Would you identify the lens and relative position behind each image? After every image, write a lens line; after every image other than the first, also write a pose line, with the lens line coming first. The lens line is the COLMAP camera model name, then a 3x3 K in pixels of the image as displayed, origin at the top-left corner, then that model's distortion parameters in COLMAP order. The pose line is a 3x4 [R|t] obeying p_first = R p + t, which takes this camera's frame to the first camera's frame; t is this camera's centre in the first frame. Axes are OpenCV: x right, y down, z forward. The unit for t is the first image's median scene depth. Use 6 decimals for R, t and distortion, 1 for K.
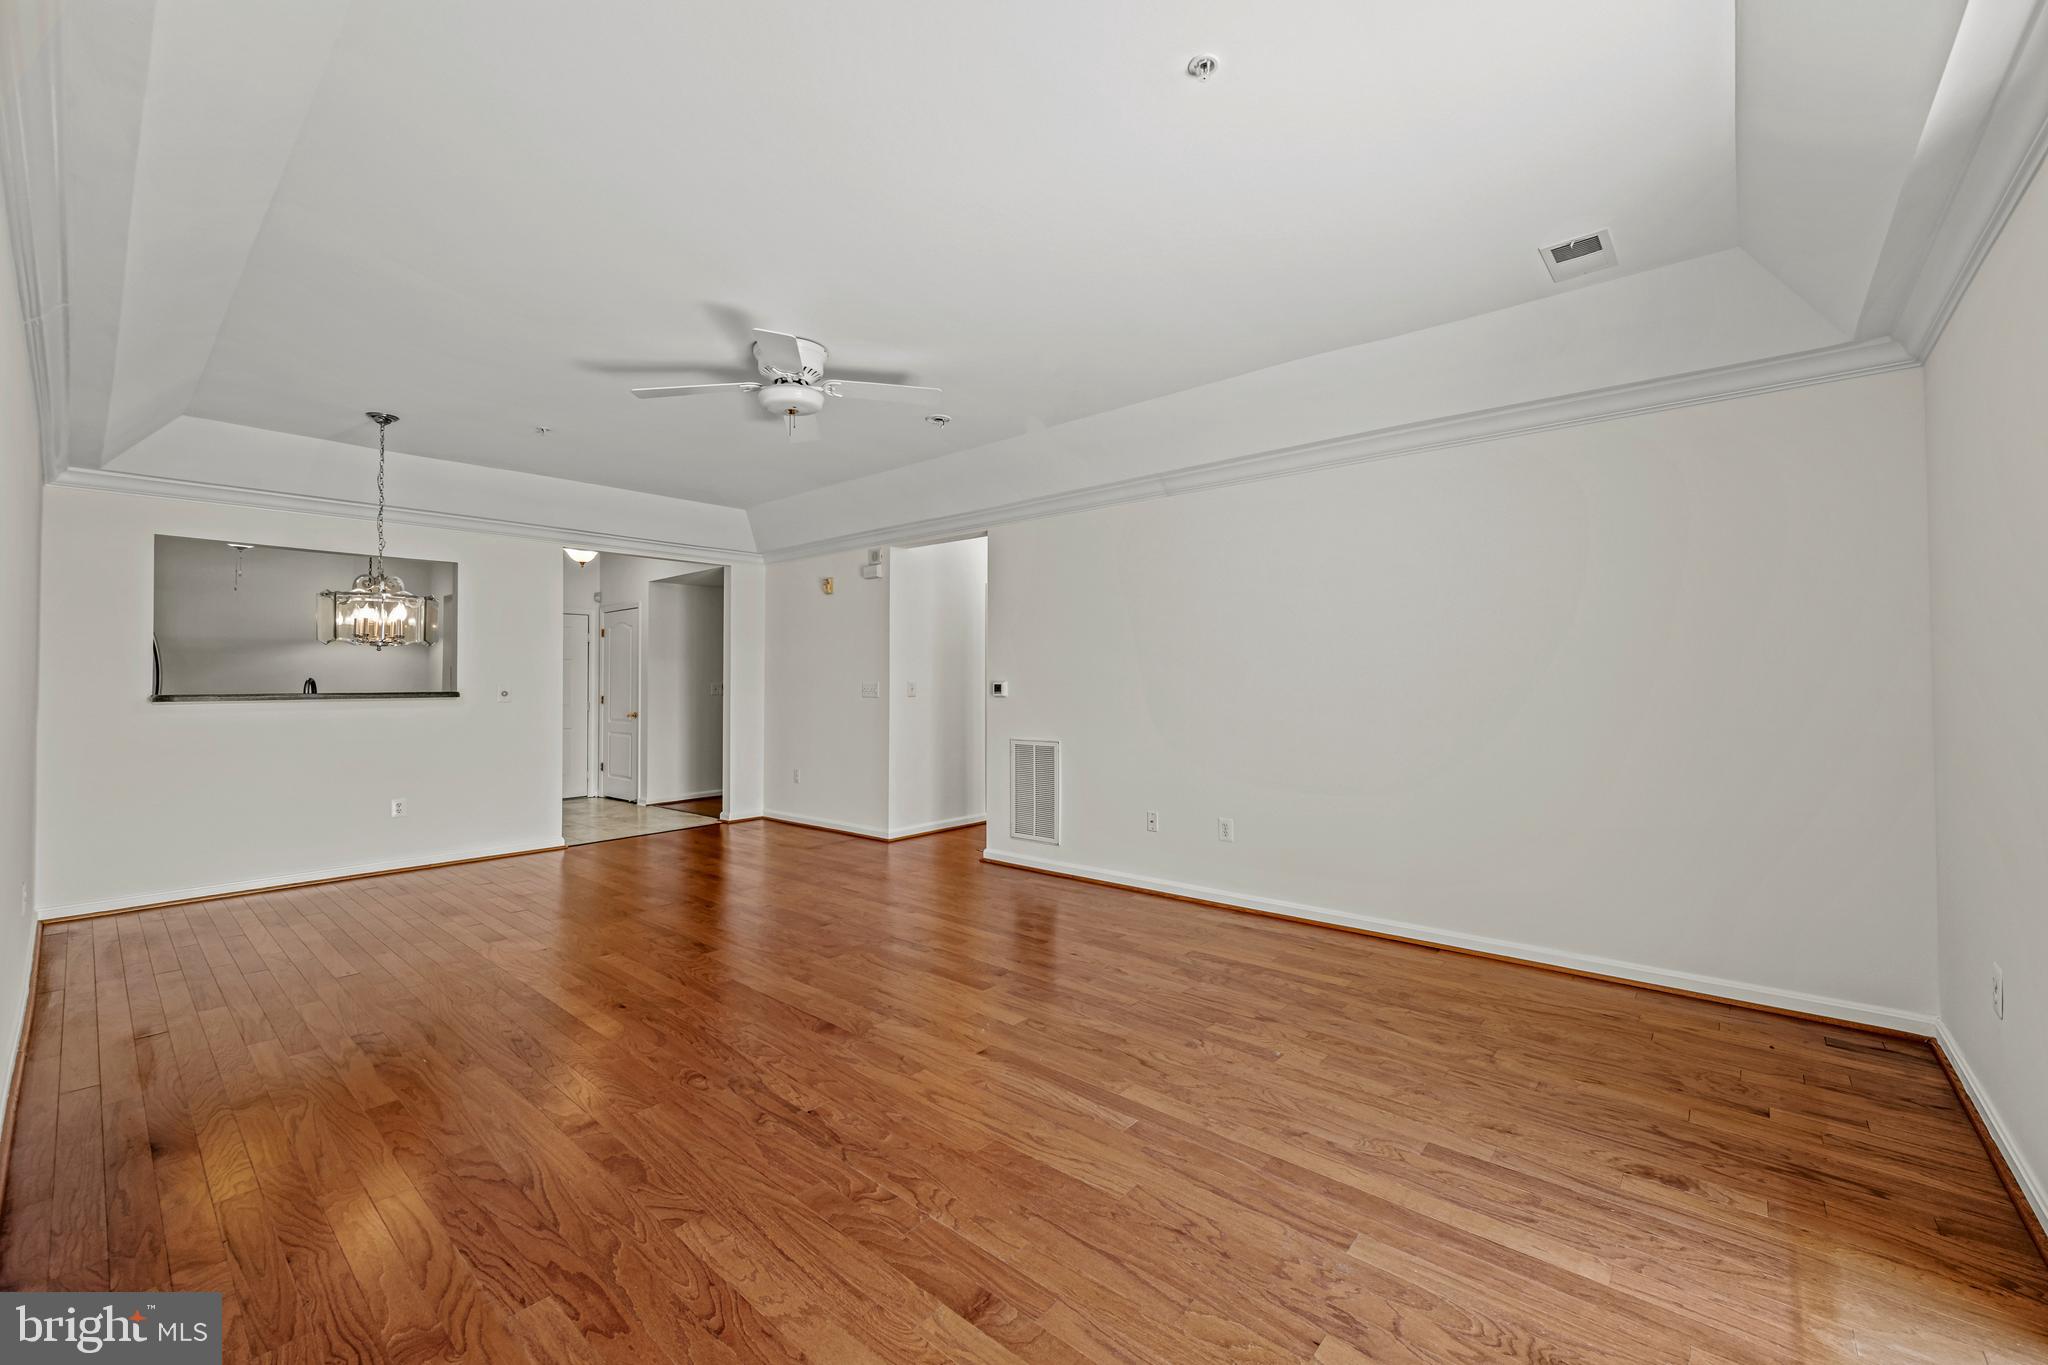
lens RADIAL K [[816.6, 0, 1025.8], [0, 816.6, 678.6], [0, 0, 1]] dist [0.001675, -0.000033]
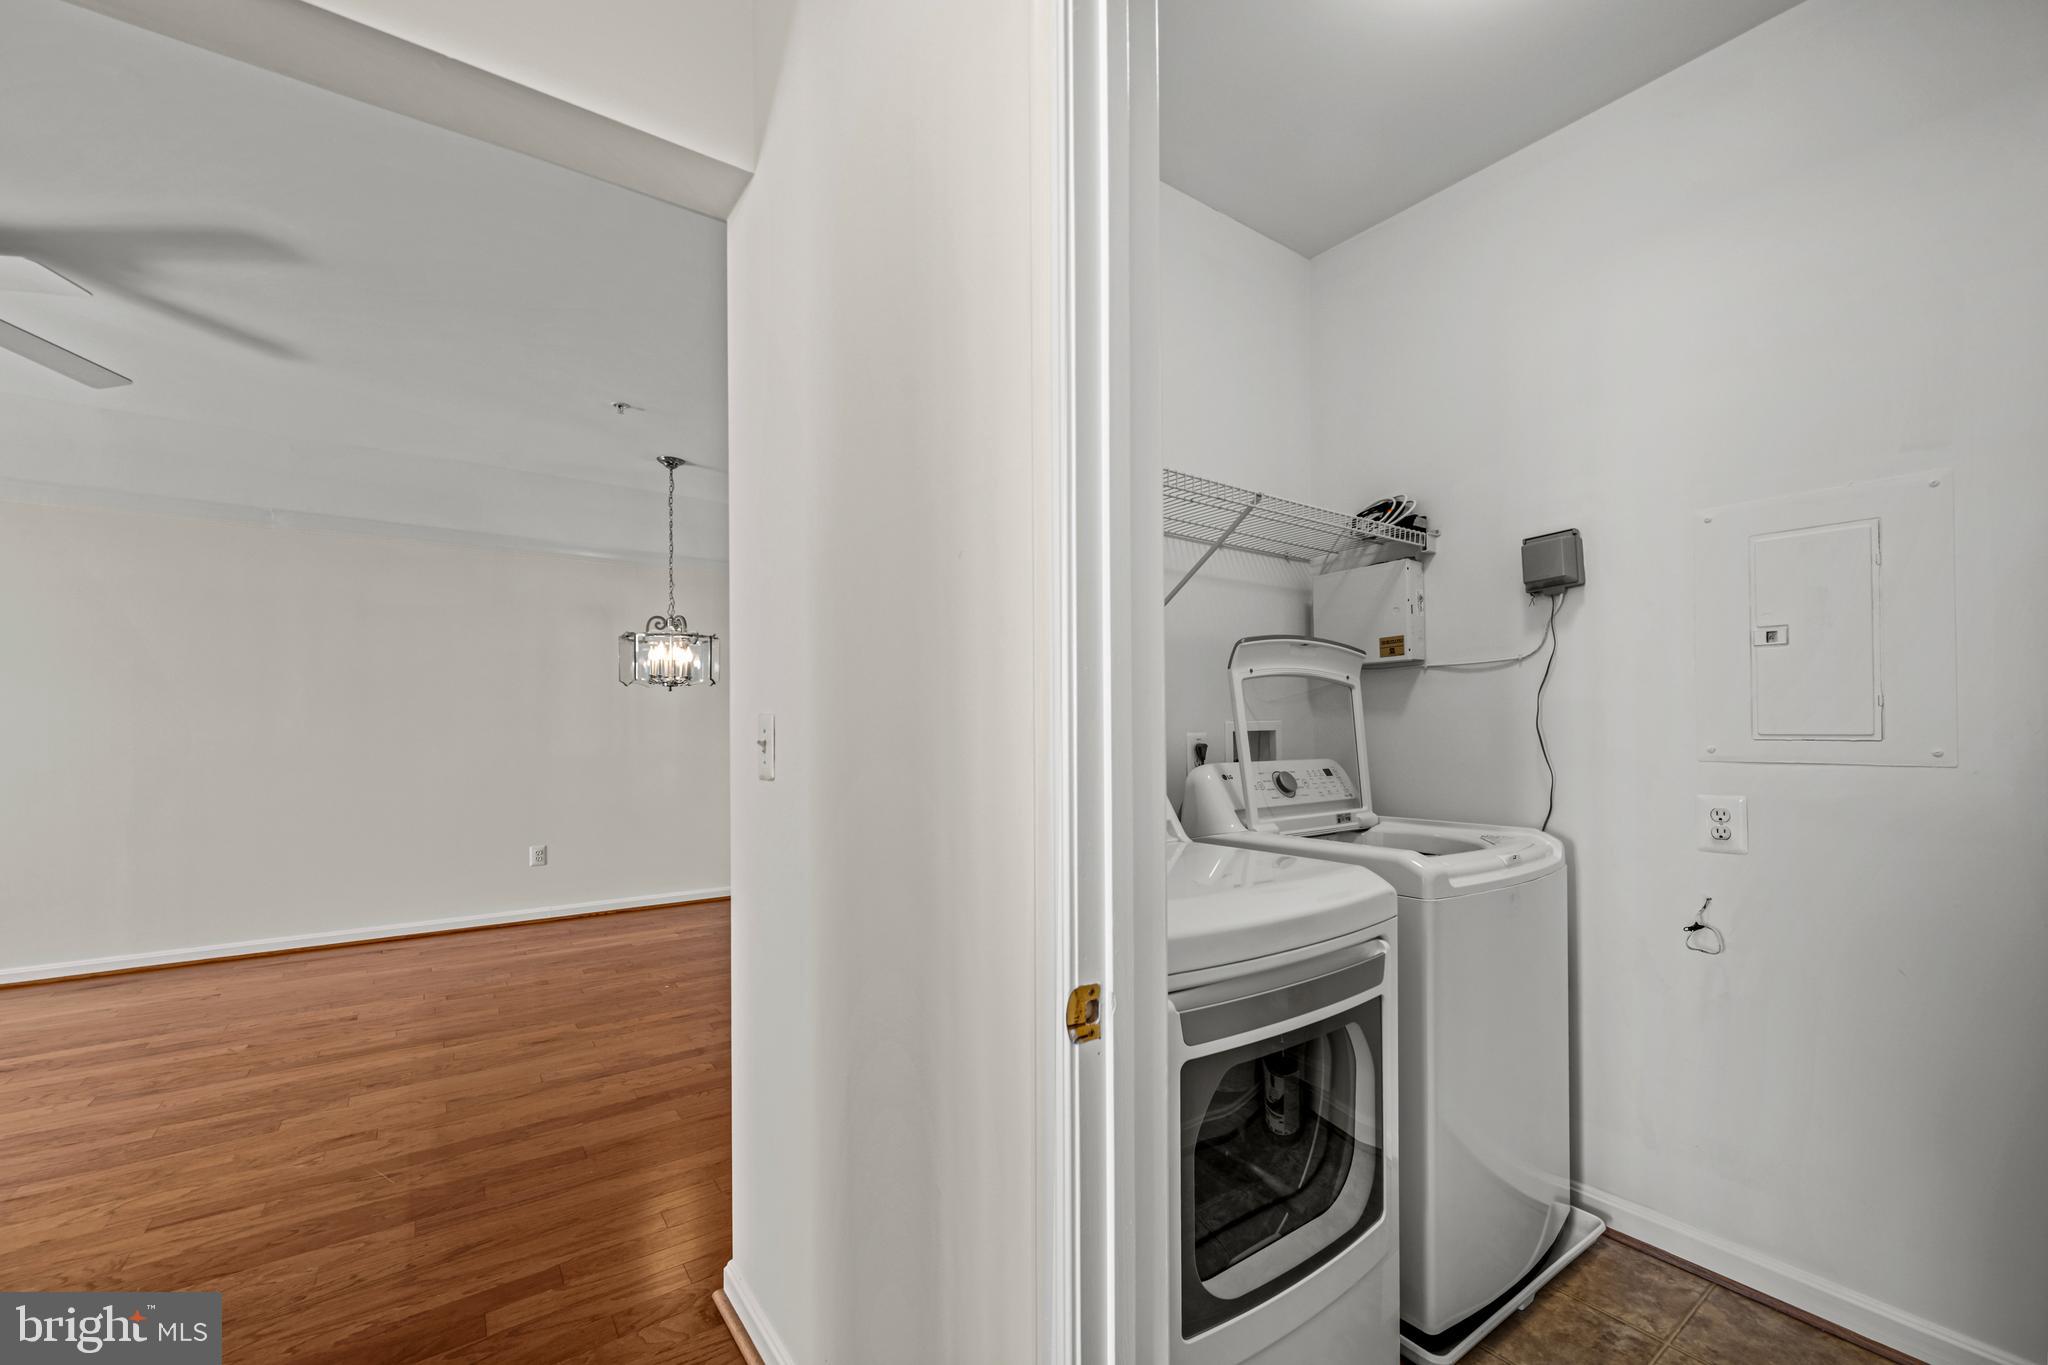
lens RADIAL K [[826.6, 0, 1024.8], [0, 826.6, 720.9], [0, 0, 1]] dist [0.001637, 0.000419]
pose [[-0.230836, 0.001558, -0.972991, 0.175248], [0.010433, 0.999945, -0.000874, 0.013133], [0.972937, -0.010353, -0.230839, 2.591682]]
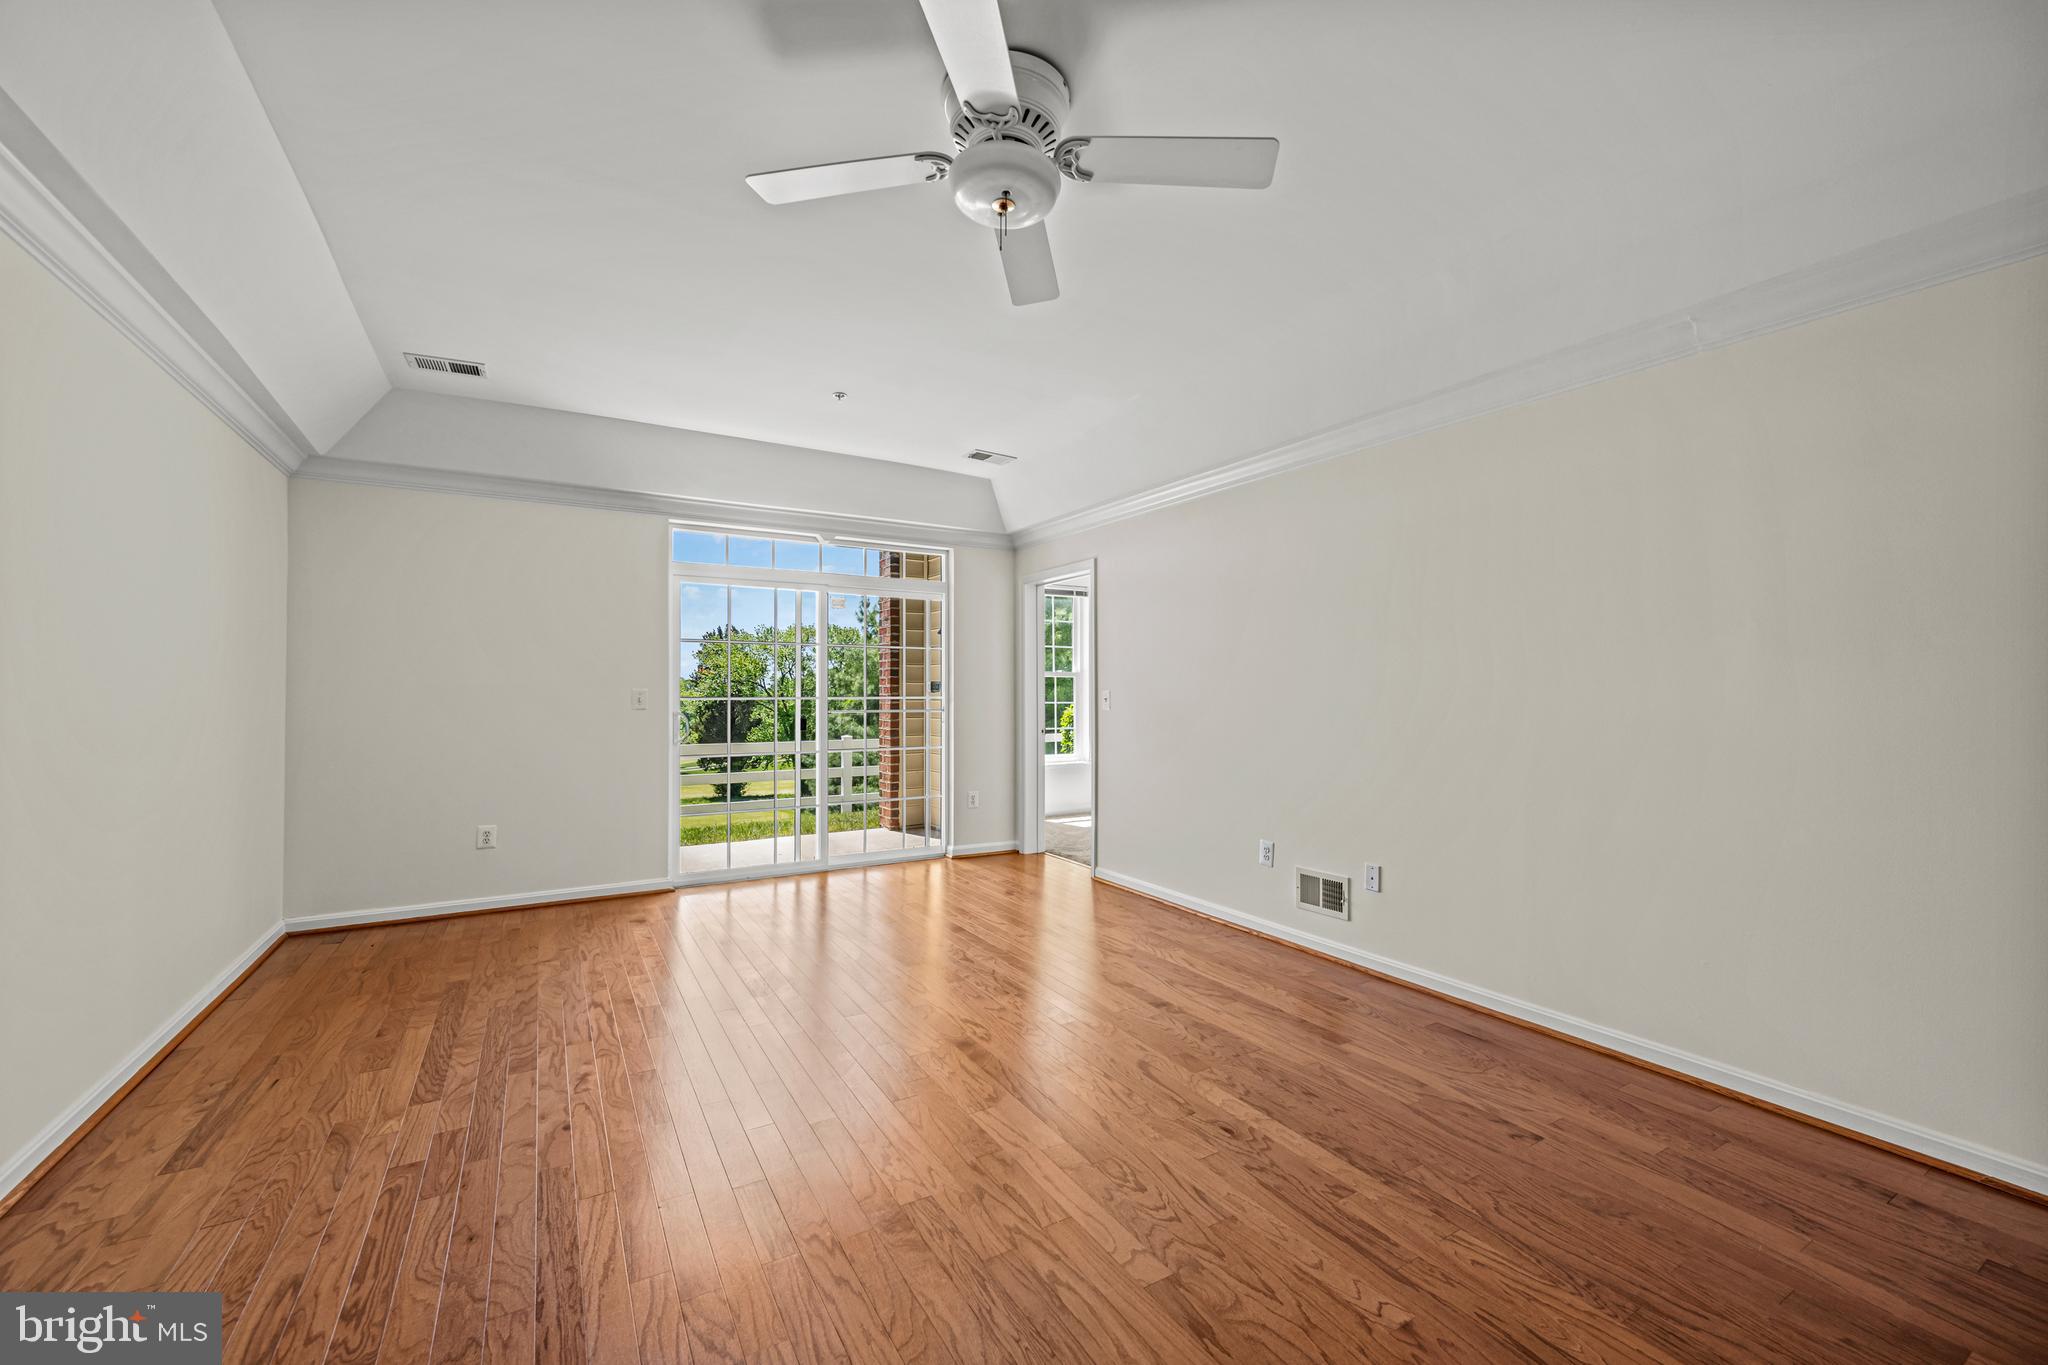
lens RADIAL K [[811.7, 0, 1022.4], [0, 811.7, 681.7], [0, 0, 1]] dist [0.001209, 0.000067]
pose [[-0.949016, 0.007037, 0.315148, -0.602625], [-0.000173, 0.999739, -0.022845, 0.017339], [-0.315227, -0.021735, -0.948767, 1.921401]]
